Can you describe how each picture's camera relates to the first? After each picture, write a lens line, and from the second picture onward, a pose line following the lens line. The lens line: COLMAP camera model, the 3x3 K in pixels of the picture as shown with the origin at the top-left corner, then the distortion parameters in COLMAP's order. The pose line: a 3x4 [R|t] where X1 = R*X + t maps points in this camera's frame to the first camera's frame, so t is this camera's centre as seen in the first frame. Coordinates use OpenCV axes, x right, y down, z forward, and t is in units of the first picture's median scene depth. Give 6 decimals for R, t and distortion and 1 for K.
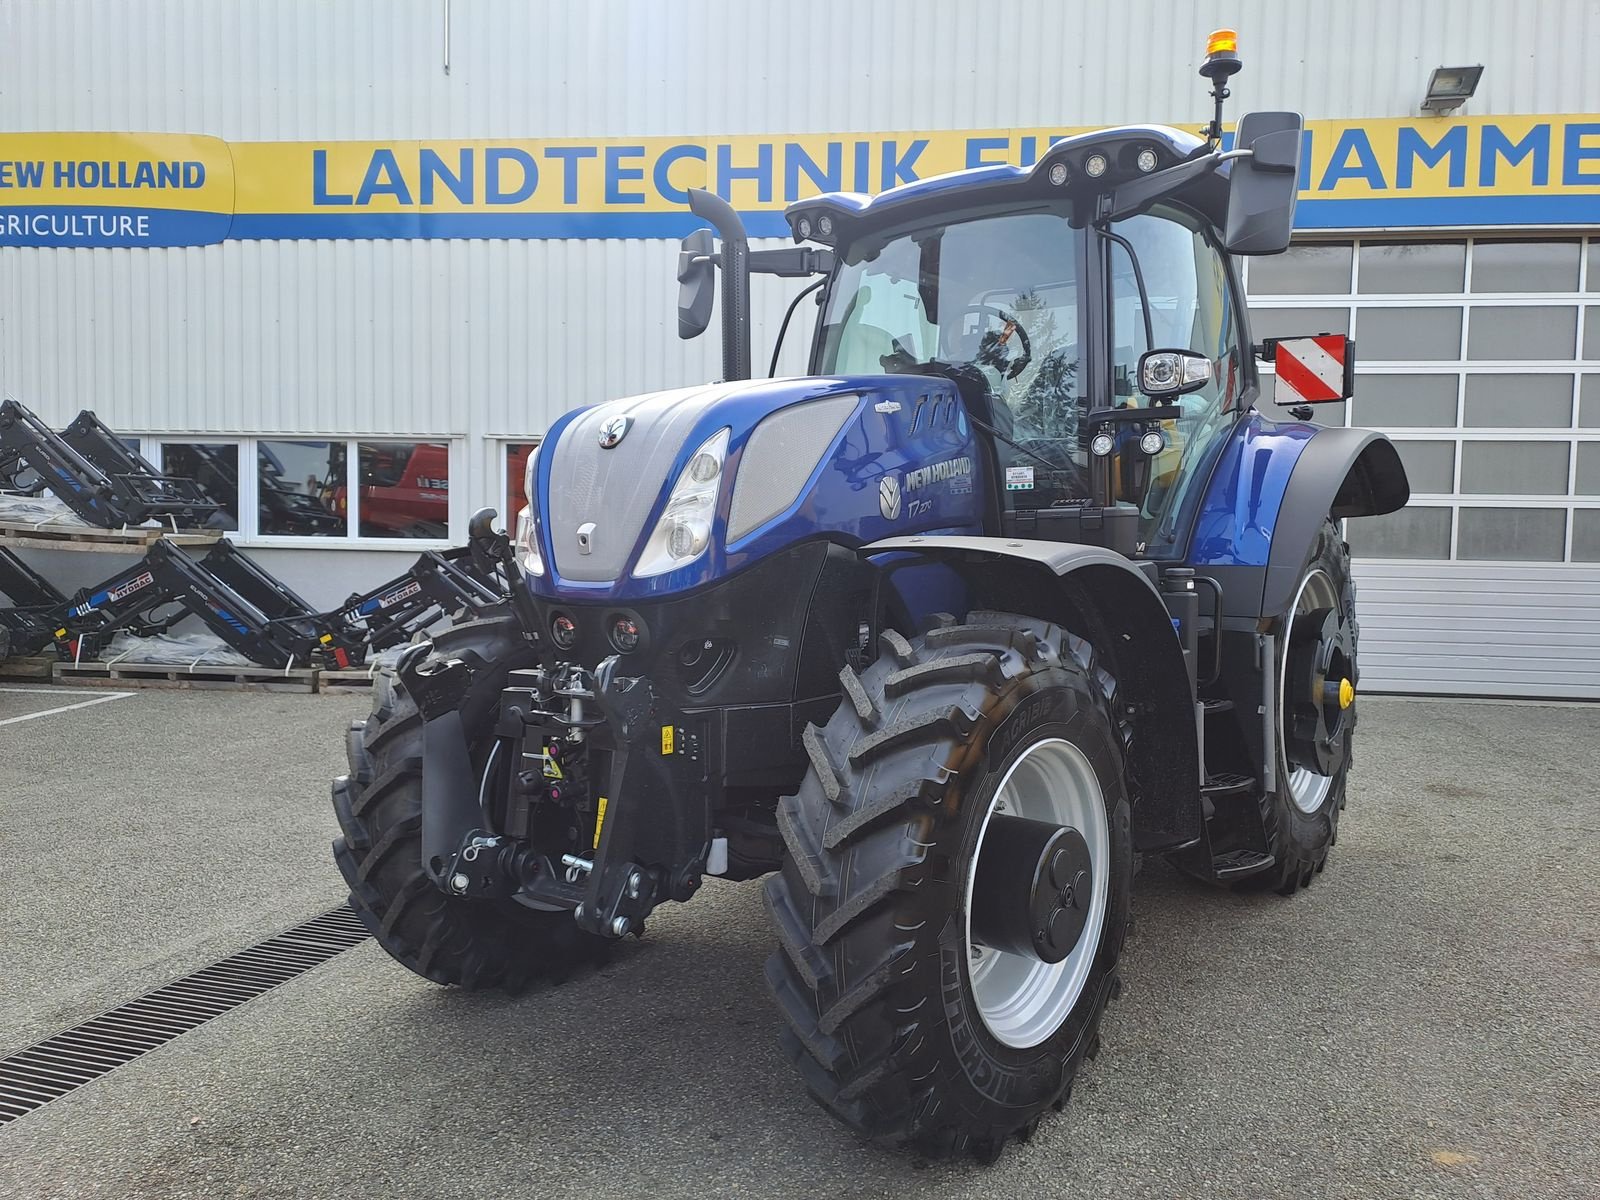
lens RADIAL K [[1173.8, 0, 788.1], [0, 1173.8, 591.3], [0, 0, 1]] dist [0.069717, -0.048014]
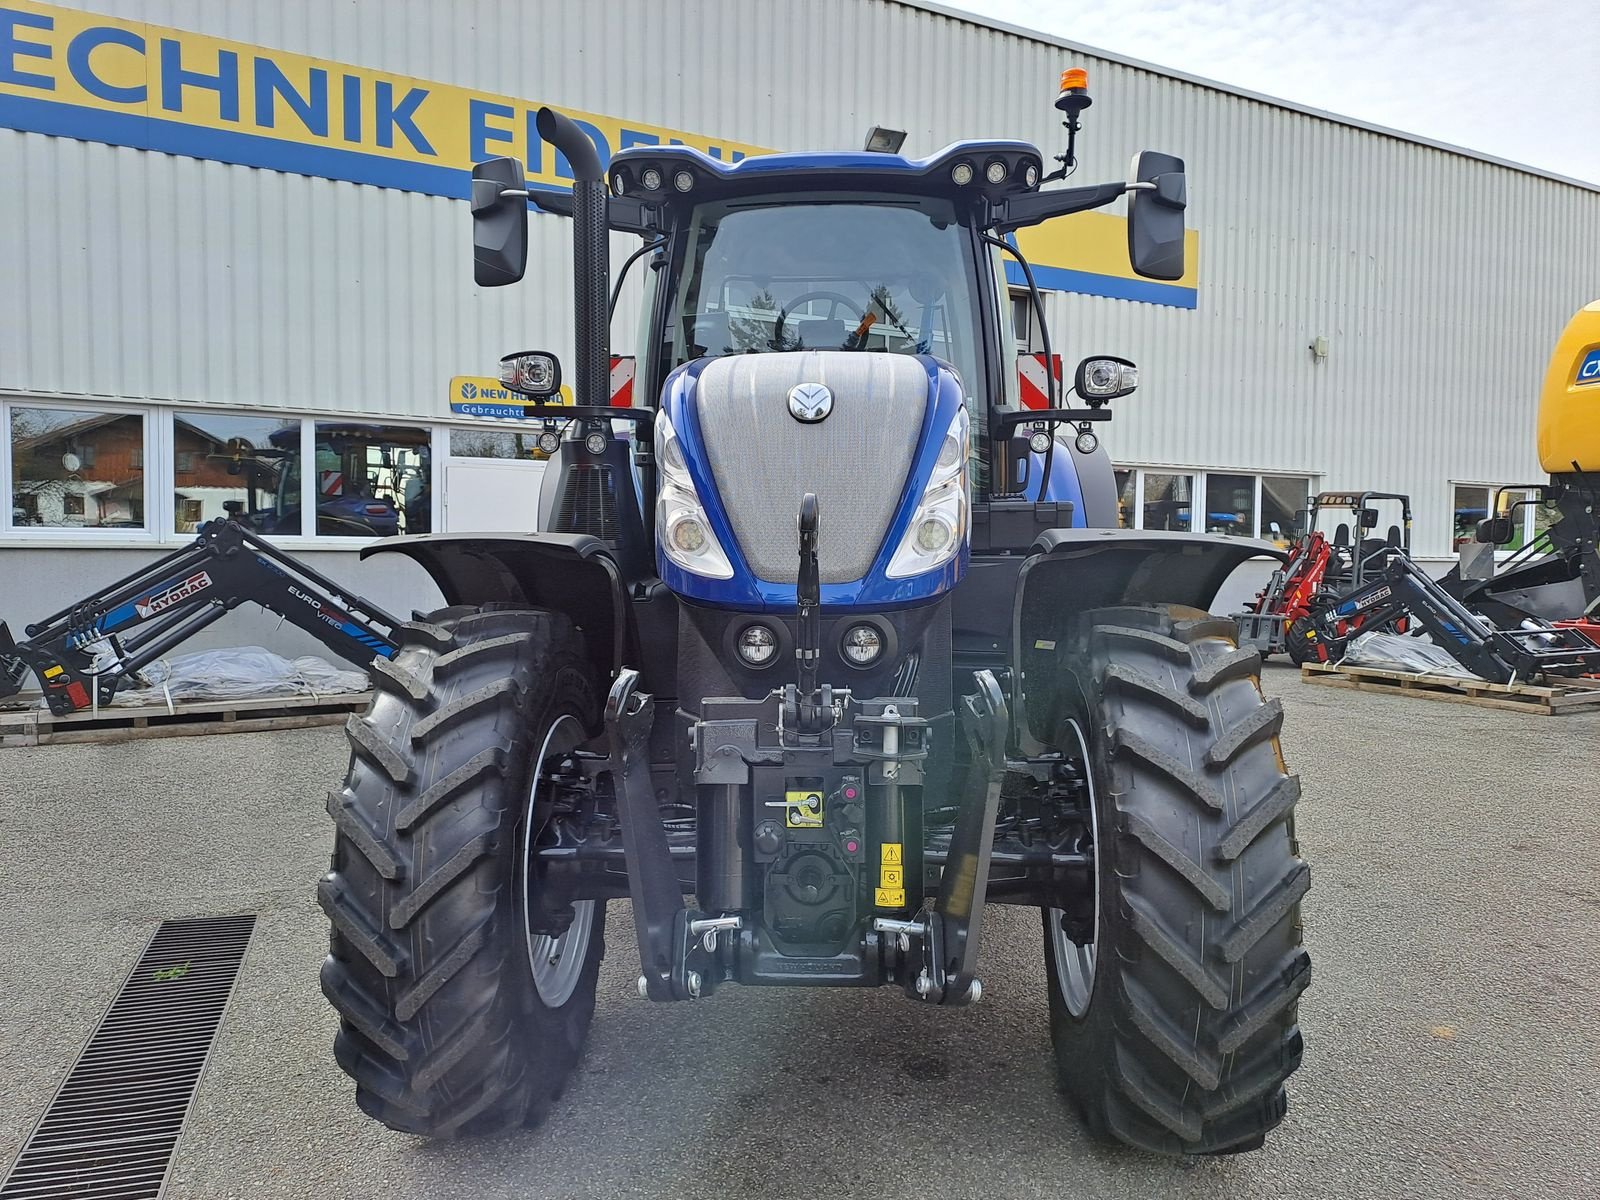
lens RADIAL K [[1173.8, 0, 793.6], [0, 1173.8, 590.6], [0, 0, 1]] dist [0.069717, -0.048014]
pose [[0.821738, -0.030758, 0.569035, -0.485165], [0.027021, 0.999522, 0.015005, -0.012912], [-0.569225, 0.003045, 0.822176, 0.248080]]
